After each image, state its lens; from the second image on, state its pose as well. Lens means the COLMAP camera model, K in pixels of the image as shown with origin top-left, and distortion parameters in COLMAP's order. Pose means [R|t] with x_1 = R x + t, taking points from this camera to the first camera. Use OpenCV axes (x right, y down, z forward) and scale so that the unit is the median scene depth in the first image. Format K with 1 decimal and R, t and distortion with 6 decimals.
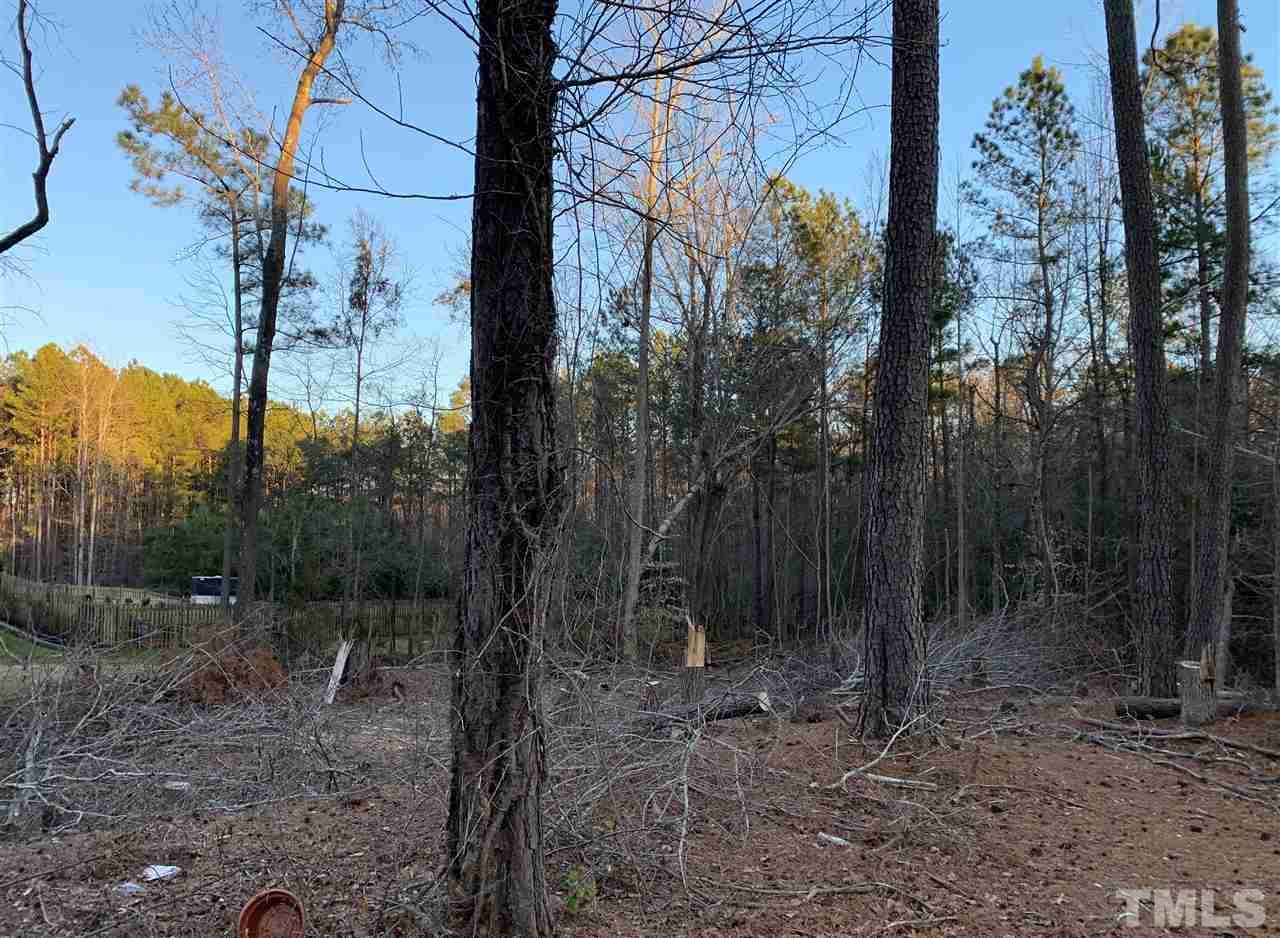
lens RADIAL K [[1234.5, 0, 610.2], [0, 1234.5, 473.5], [0, 0, 1]] dist [0.165343, -0.244930]
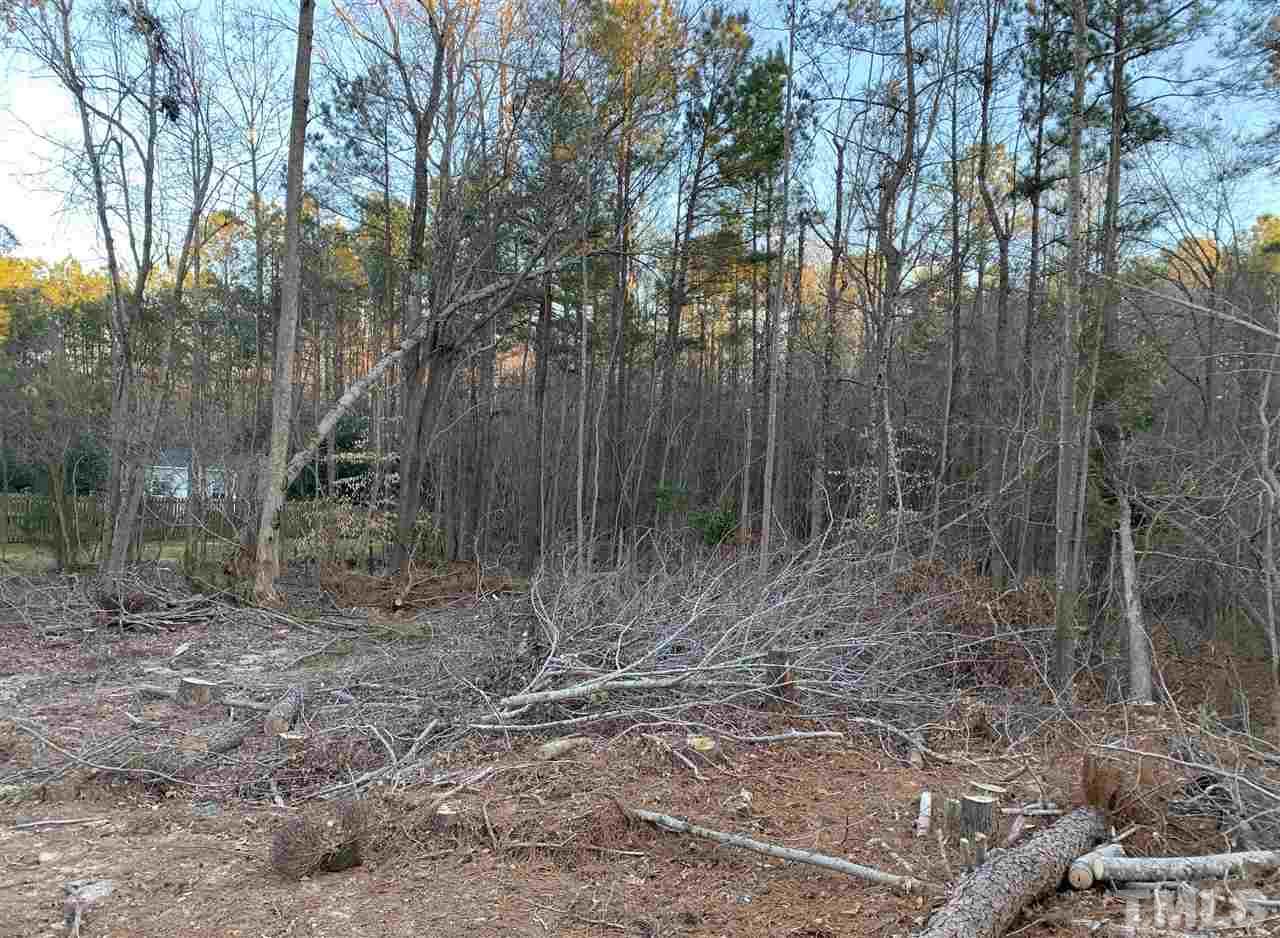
lens RADIAL K [[1060.1, 0, 673.3], [0, 1060.1, 472.4], [0, 0, 1]] dist [0.232574, -0.121936]
pose [[0.986049, 0.035068, 0.162717, 0.115530], [-0.047220, 0.996328, 0.071424, 0.031948], [-0.159614, -0.078111, 0.984084, 0.376870]]
